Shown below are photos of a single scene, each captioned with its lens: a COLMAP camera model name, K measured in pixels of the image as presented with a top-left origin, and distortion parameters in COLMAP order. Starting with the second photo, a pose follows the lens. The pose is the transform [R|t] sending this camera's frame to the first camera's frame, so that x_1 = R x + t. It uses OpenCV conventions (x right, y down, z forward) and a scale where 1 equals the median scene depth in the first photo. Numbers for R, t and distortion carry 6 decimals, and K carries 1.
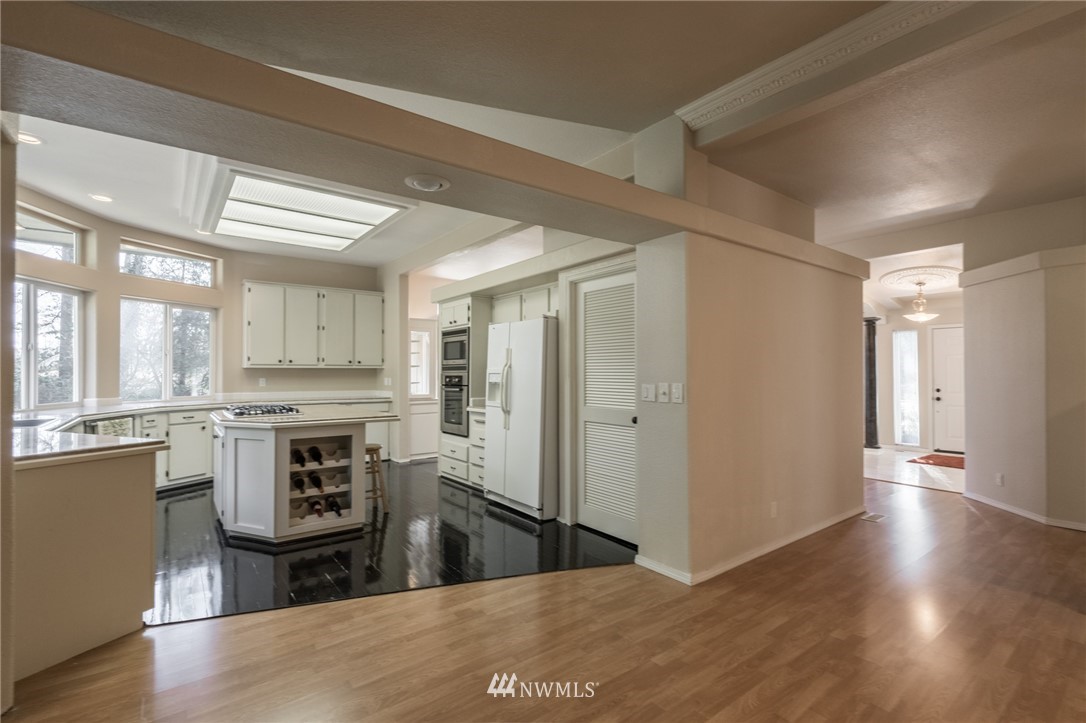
lens RADIAL K [[492.2, 0, 535.3], [0, 492.2, 363.9], [0, 0, 1]] dist [0.002042, 0.000612]
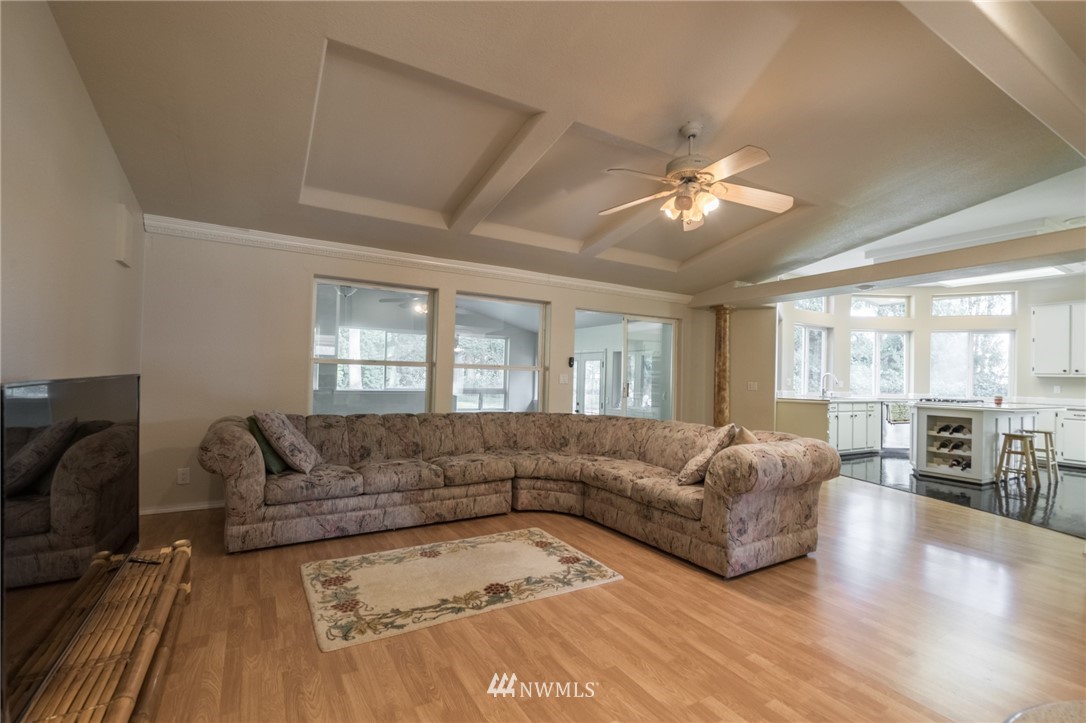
lens RADIAL K [[489.4, 0, 543.2], [0, 489.4, 366.2], [0, 0, 1]] dist [-0.003392, 0.000030]
pose [[-0.110011, -0.021261, -0.993703, 0.877636], [-0.008402, 0.999755, -0.020461, 0.020512], [0.993895, 0.006098, -0.110163, -0.086312]]
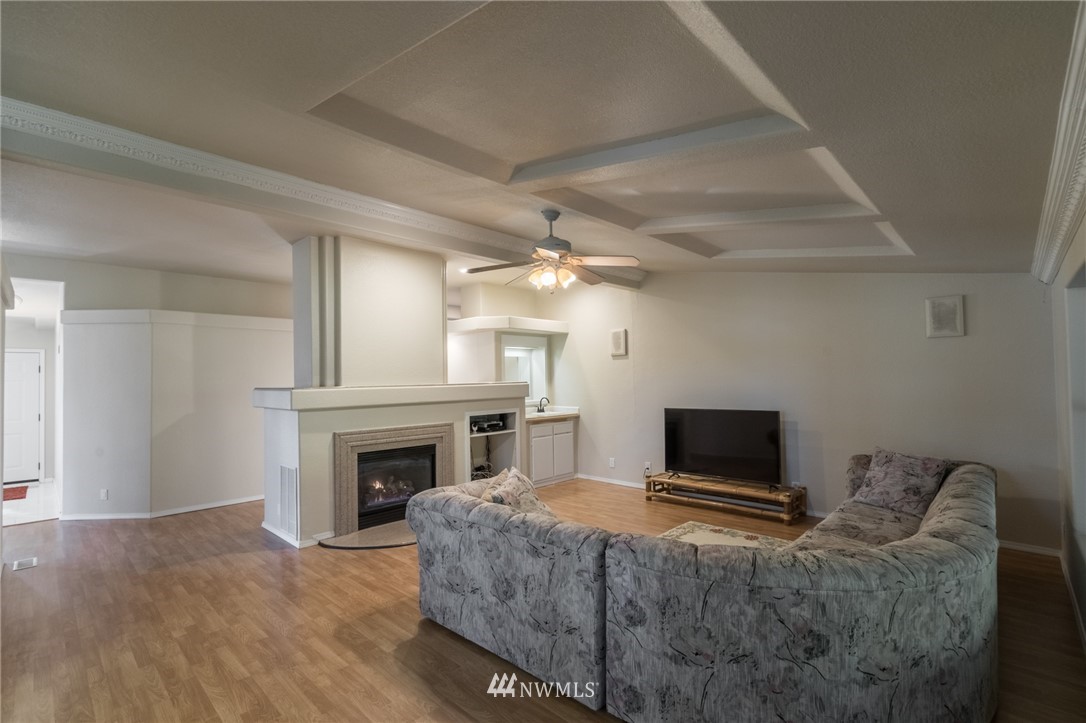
lens RADIAL K [[489.4, 0, 543.2], [0, 489.4, 366.2], [0, 0, 1]] dist [-0.003392, 0.000030]
pose [[-0.162572, 0.023374, 0.986420, -0.298300], [-0.002330, 0.999707, -0.024073, -0.035238], [-0.986694, -0.006212, -0.162470, 0.122815]]
